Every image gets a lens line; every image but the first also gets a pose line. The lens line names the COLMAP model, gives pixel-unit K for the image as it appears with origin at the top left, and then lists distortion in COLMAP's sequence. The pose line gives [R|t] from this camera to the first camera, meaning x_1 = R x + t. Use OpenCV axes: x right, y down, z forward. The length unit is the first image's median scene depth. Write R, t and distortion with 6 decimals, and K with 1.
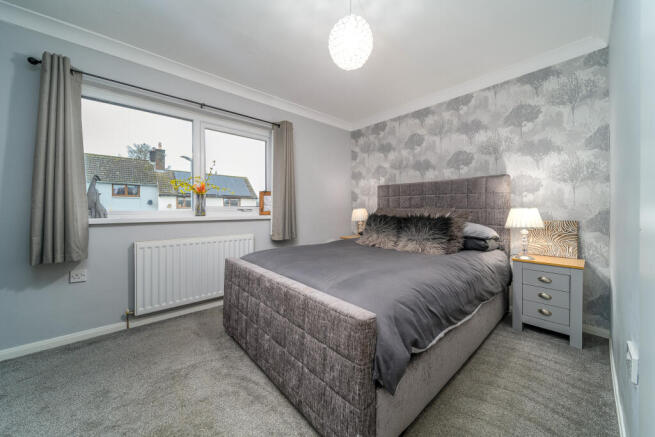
lens RADIAL K [[238.3, 0, 327.0], [0, 238.3, 212.3], [0, 0, 1]] dist [0.001882, 0.000114]
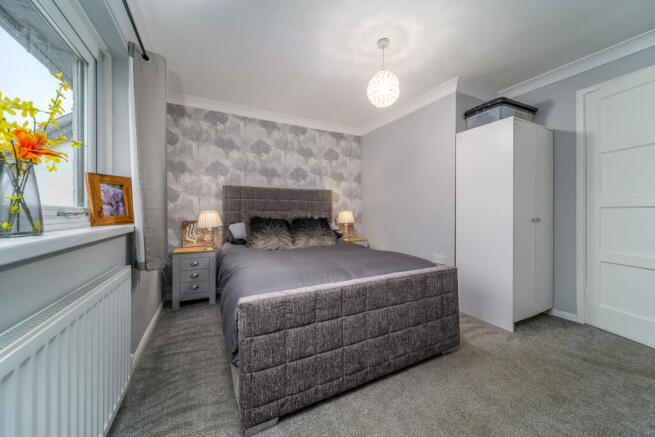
lens RADIAL K [[238.3, 0, 327.0], [0, 238.3, 212.3], [0, 0, 1]] dist [0.001882, 0.000114]
pose [[0.253271, 0.001512, 0.967394, -0.641955], [0.015515, 0.999864, -0.005625, -0.002710], [-0.967271, 0.016434, 0.253213, 0.506491]]
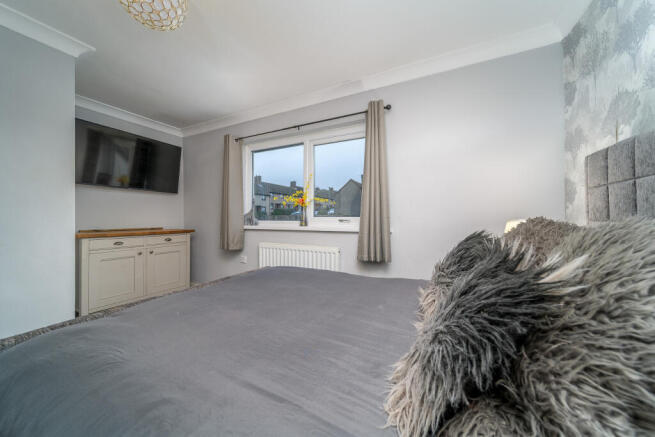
lens RADIAL K [[238.3, 0, 327.0], [0, 238.3, 212.3], [0, 0, 1]] dist [0.001882, 0.000114]
pose [[0.355092, -0.022362, -0.934564, 0.486778], [-0.009528, 0.999575, -0.027537, -0.016760], [0.934783, 0.018682, 0.354728, 0.629333]]
